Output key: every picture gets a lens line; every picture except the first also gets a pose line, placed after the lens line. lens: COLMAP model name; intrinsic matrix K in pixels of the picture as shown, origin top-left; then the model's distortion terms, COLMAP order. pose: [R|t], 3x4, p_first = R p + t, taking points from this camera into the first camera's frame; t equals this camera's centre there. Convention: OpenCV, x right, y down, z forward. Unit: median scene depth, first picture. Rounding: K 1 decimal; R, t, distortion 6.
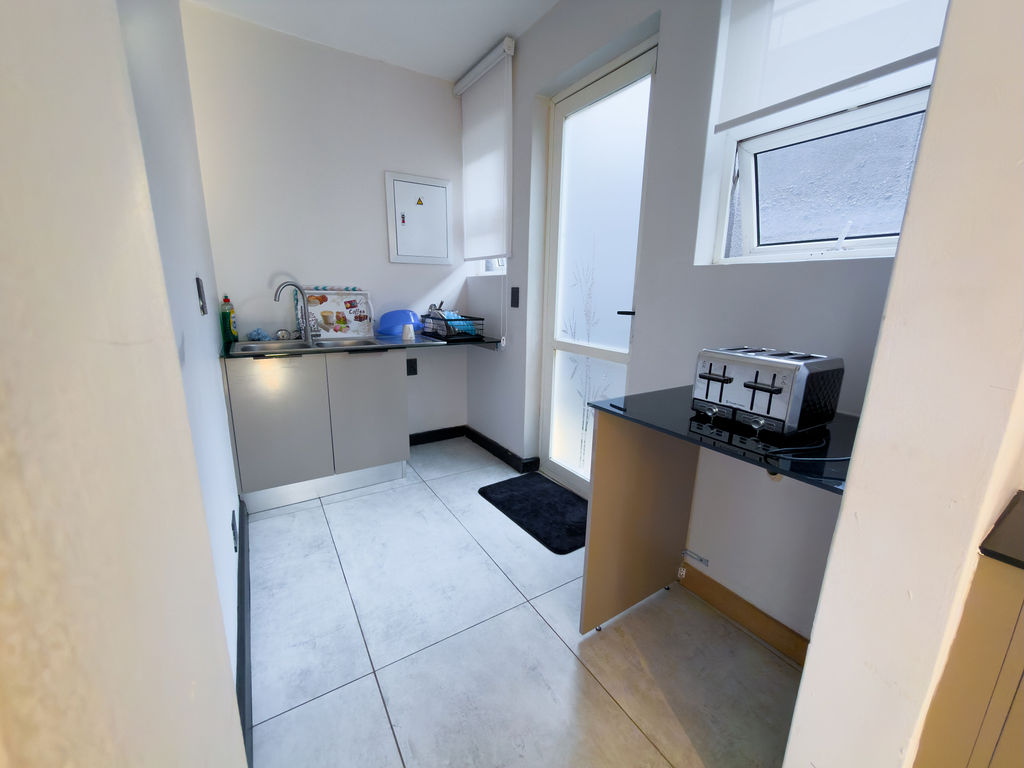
lens RADIAL K [[408.3, 0, 510.5], [0, 408.3, 383.8], [0, 0, 1]] dist [-0.001808, -0.000258]
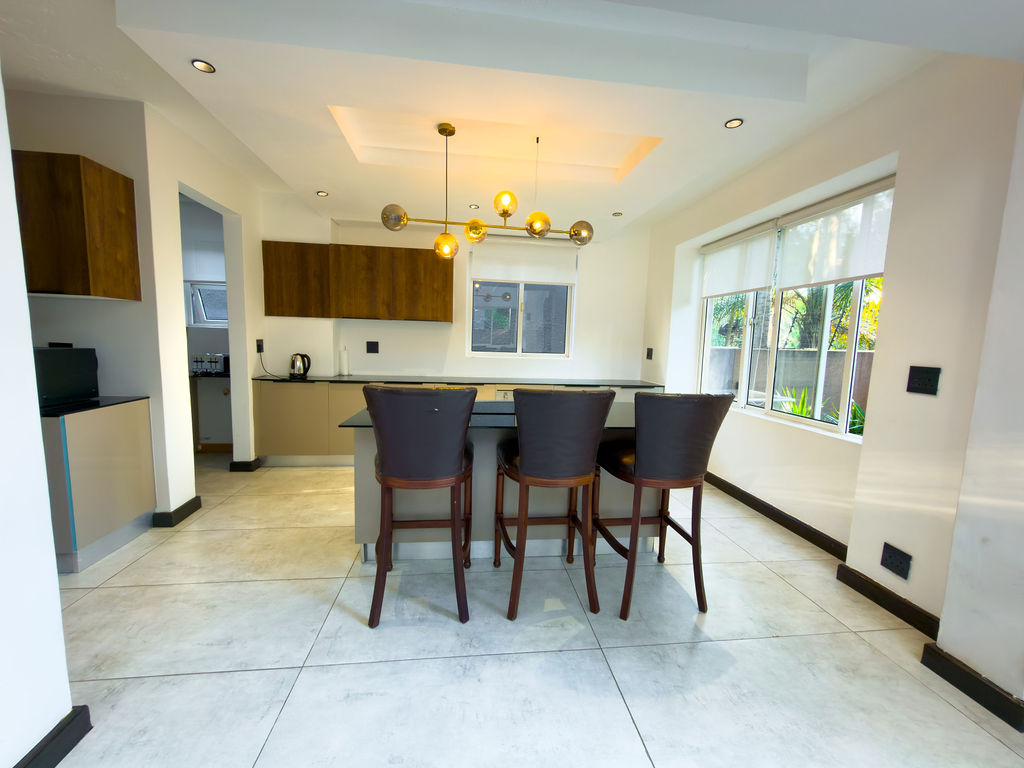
lens RADIAL K [[408.3, 0, 510.5], [0, 408.3, 383.8], [0, 0, 1]] dist [-0.001808, -0.000258]
pose [[0.423985, -0.101347, 0.899981, -1.510553], [0.178322, 0.983608, 0.026756, 0.550063], [-0.887940, 0.149142, 0.435108, -2.827466]]
